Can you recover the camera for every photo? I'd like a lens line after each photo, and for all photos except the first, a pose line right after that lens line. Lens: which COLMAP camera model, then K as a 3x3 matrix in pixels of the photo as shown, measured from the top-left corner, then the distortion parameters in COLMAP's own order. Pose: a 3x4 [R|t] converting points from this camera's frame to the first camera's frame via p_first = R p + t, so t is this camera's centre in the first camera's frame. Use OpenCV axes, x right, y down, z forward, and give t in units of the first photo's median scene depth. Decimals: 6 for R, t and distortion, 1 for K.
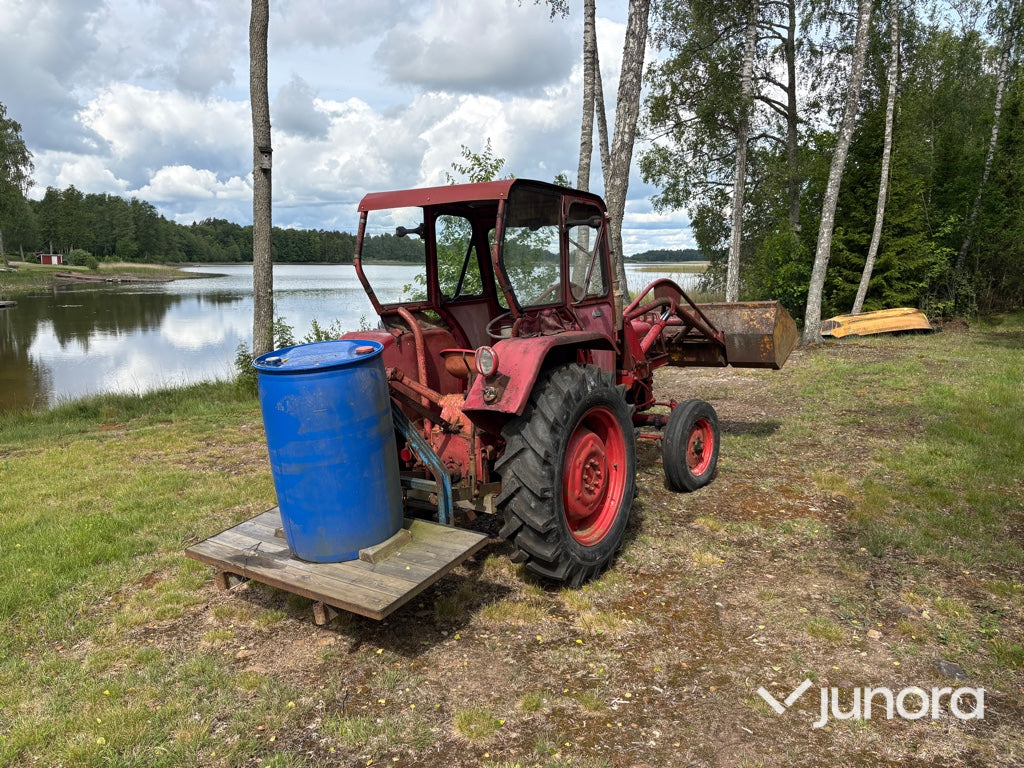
lens RADIAL K [[790.6, 0, 507.4], [0, 790.6, 383.2], [0, 0, 1]] dist [0.063381, -0.066840]
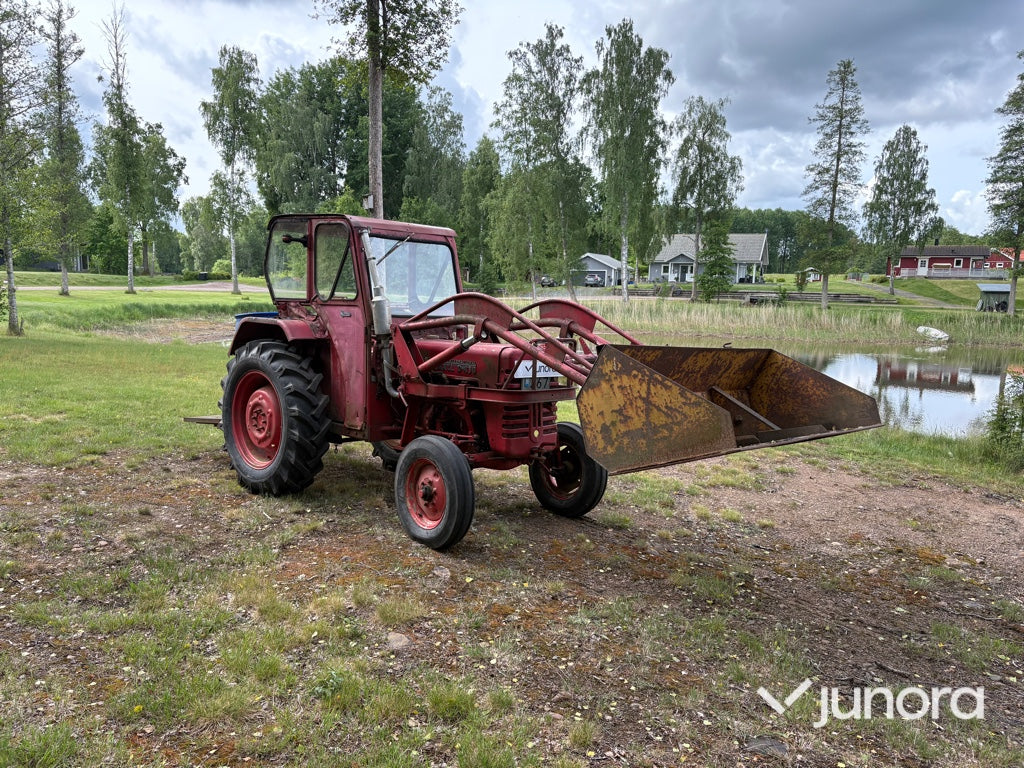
lens RADIAL K [[790.6, 0, 507.4], [0, 790.6, 383.2], [0, 0, 1]] dist [0.063381, -0.066840]
pose [[-0.181851, 0.111084, -0.977031, 0.509794], [-0.177246, 0.973621, 0.143686, -0.082423], [0.967220, 0.199305, -0.157365, 0.594577]]
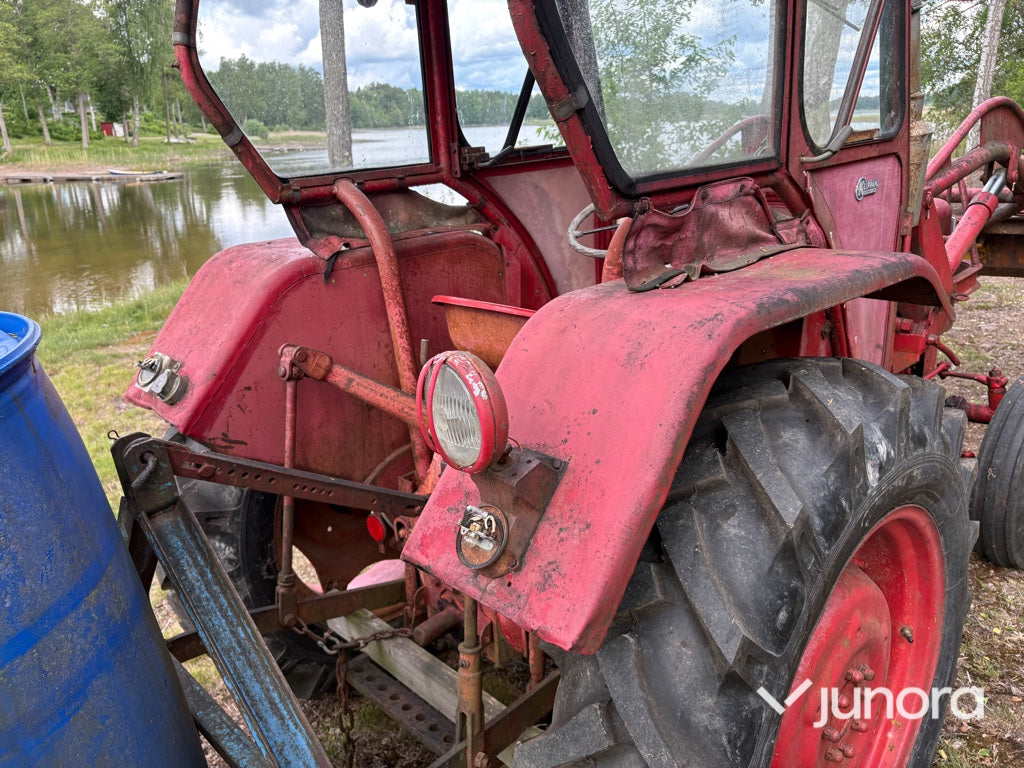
lens RADIAL K [[779.1, 0, 512.0], [0, 779.1, 384.0], [0, 0, 1]] dist [0.014218, -0.009302]
pose [[0.980243, 0.032491, -0.195108, 0.011121], [0.001575, 0.985102, 0.171963, -0.024944], [0.197789, -0.168873, 0.965589, 0.248753]]
